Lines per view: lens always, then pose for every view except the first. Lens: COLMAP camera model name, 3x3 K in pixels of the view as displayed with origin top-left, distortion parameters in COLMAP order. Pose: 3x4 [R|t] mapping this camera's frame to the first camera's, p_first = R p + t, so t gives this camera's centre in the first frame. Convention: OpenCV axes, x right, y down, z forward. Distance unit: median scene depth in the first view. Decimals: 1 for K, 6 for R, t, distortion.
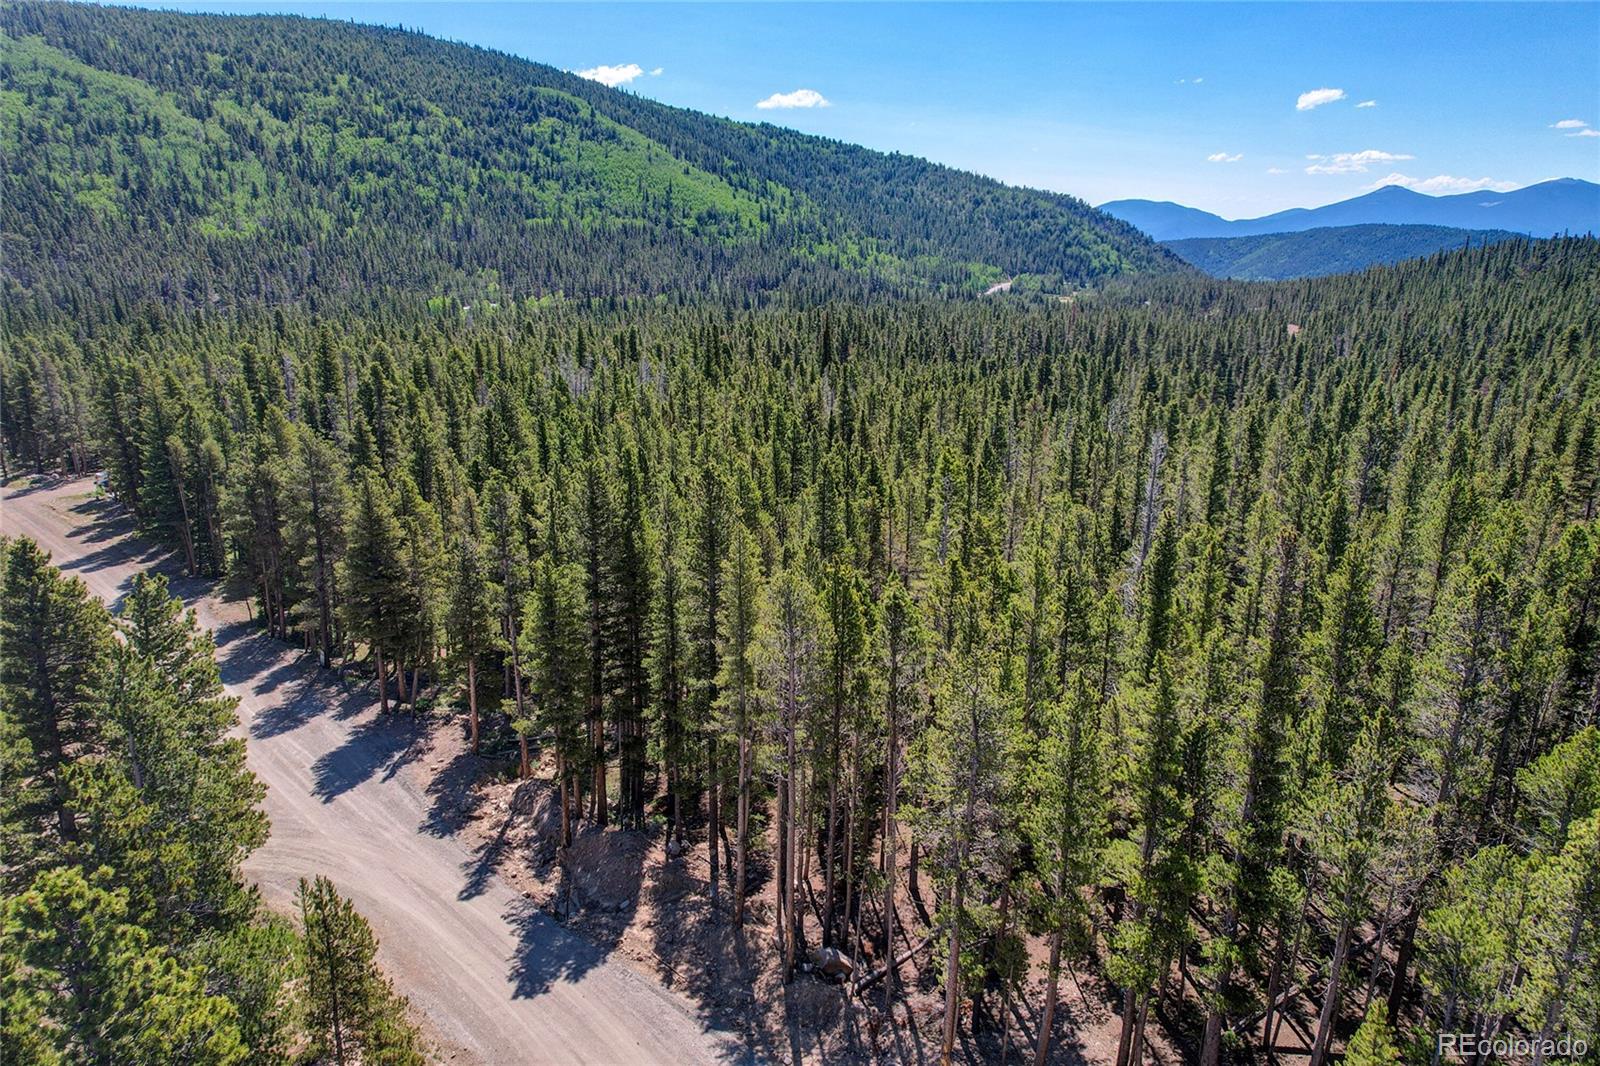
lens RADIAL K [[1026.3, 0, 806.1], [0, 1026.3, 530.3], [0, 0, 1]] dist [-0.078428, 0.076412]
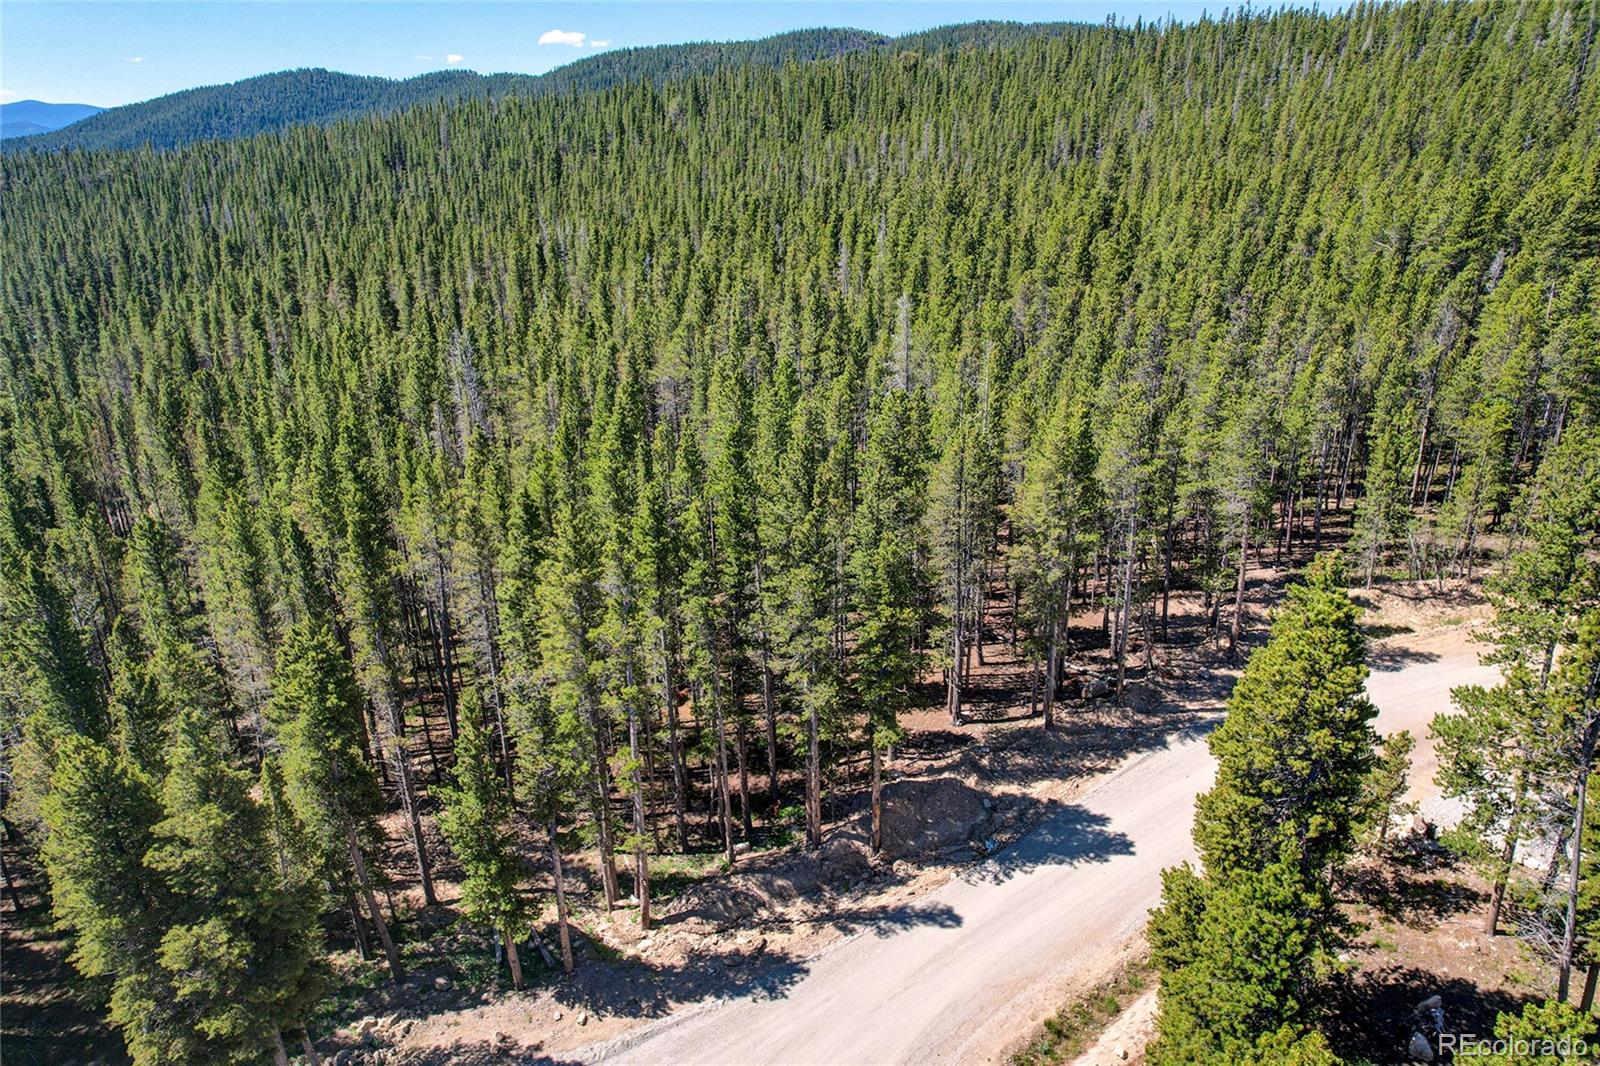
lens RADIAL K [[1026.3, 0, 806.1], [0, 1026.3, 530.3], [0, 0, 1]] dist [-0.078428, 0.076412]
pose [[0.189651, -0.366512, 0.910880, -0.061193], [0.298513, 0.905324, 0.302124, -0.015217], [-0.935373, 0.214611, 0.281104, 0.046213]]
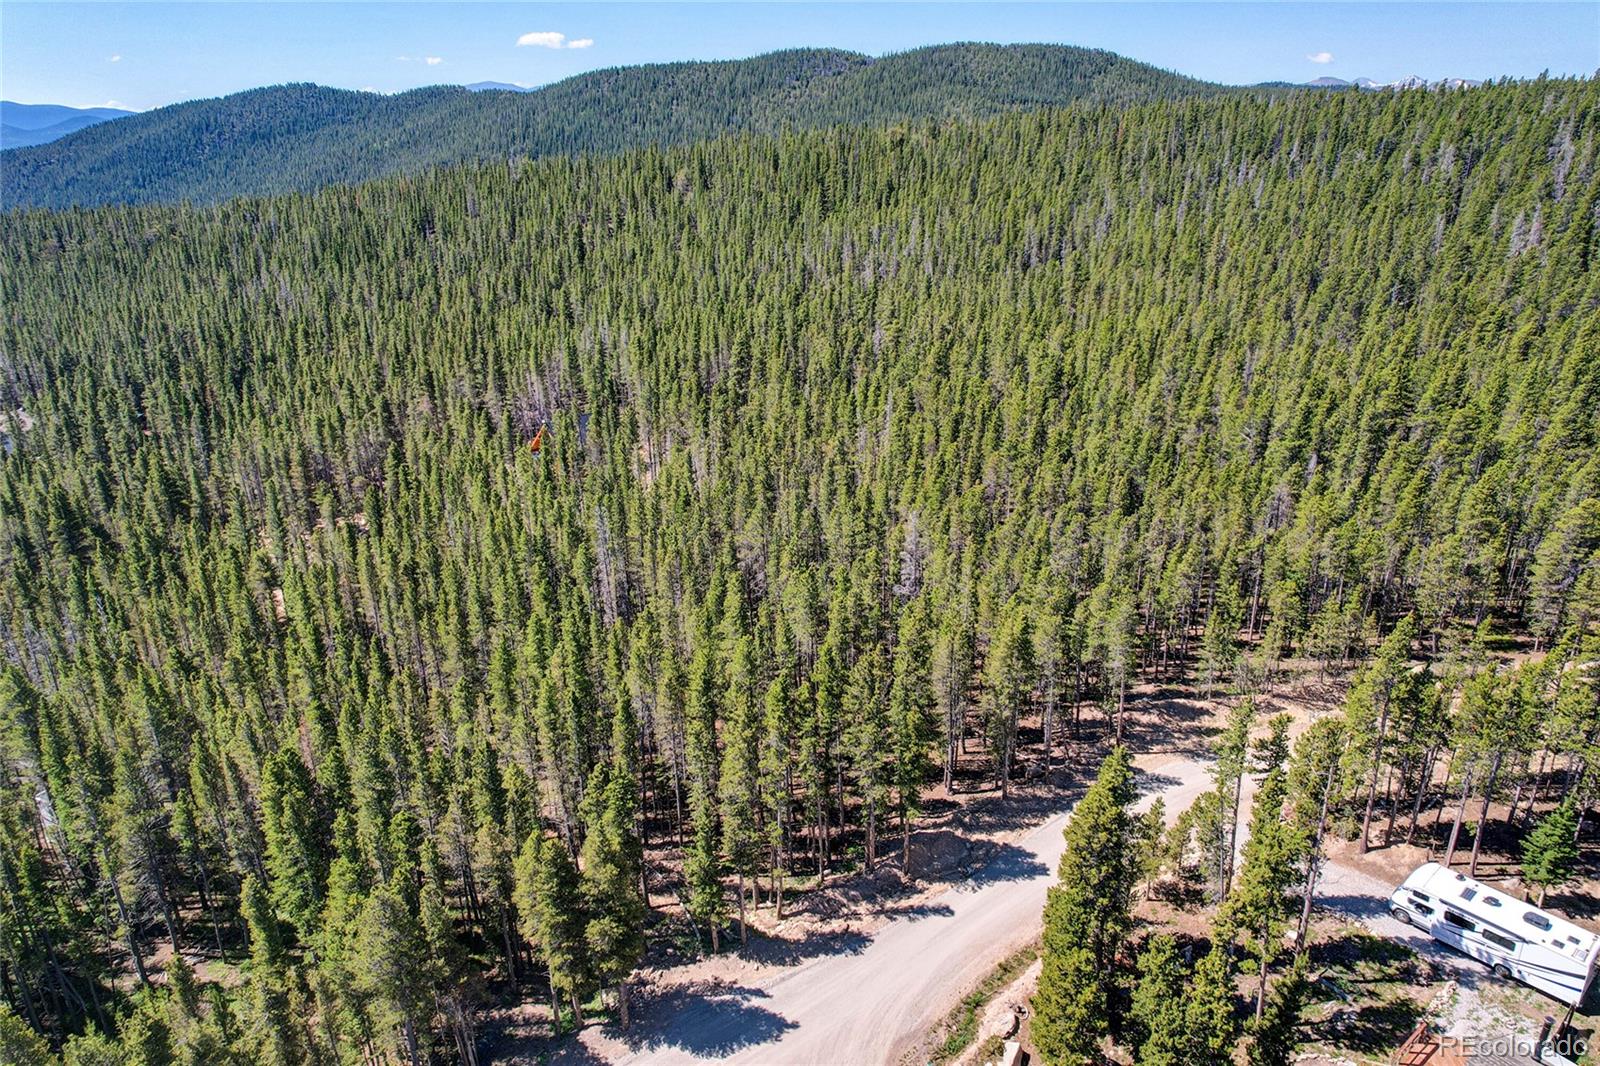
lens RADIAL K [[1021.2, 0, 806.8], [0, 1021.2, 528.8], [0, 0, 1]] dist [-0.073928, 0.074123]
pose [[0.171661, -0.365974, 0.914656, -0.096524], [0.297902, 0.904255, 0.305903, -0.045540], [-0.939035, 0.219966, 0.264250, 0.037458]]
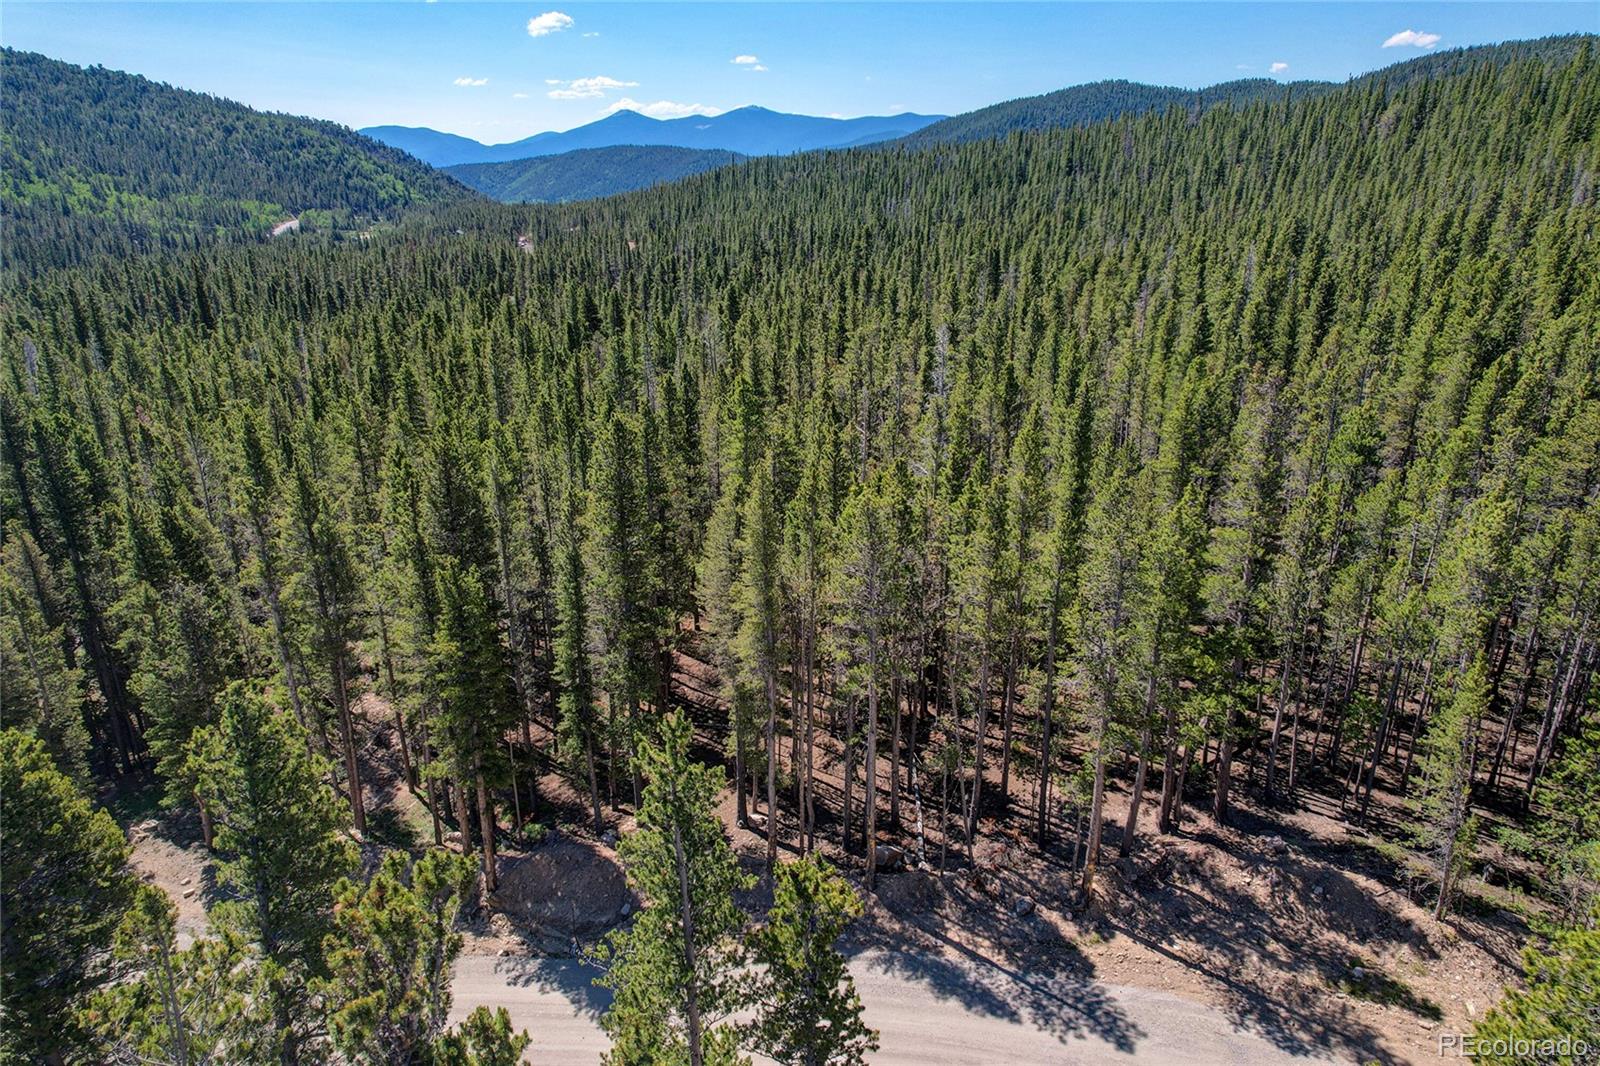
lens RADIAL K [[1021.2, 0, 806.8], [0, 1021.2, 528.8], [0, 0, 1]] dist [-0.073928, 0.074123]
pose [[0.783791, -0.226605, 0.578206, -0.028252], [0.188069, 0.973942, 0.126760, -0.002730], [-0.591863, 0.009389, 0.805984, 0.009591]]
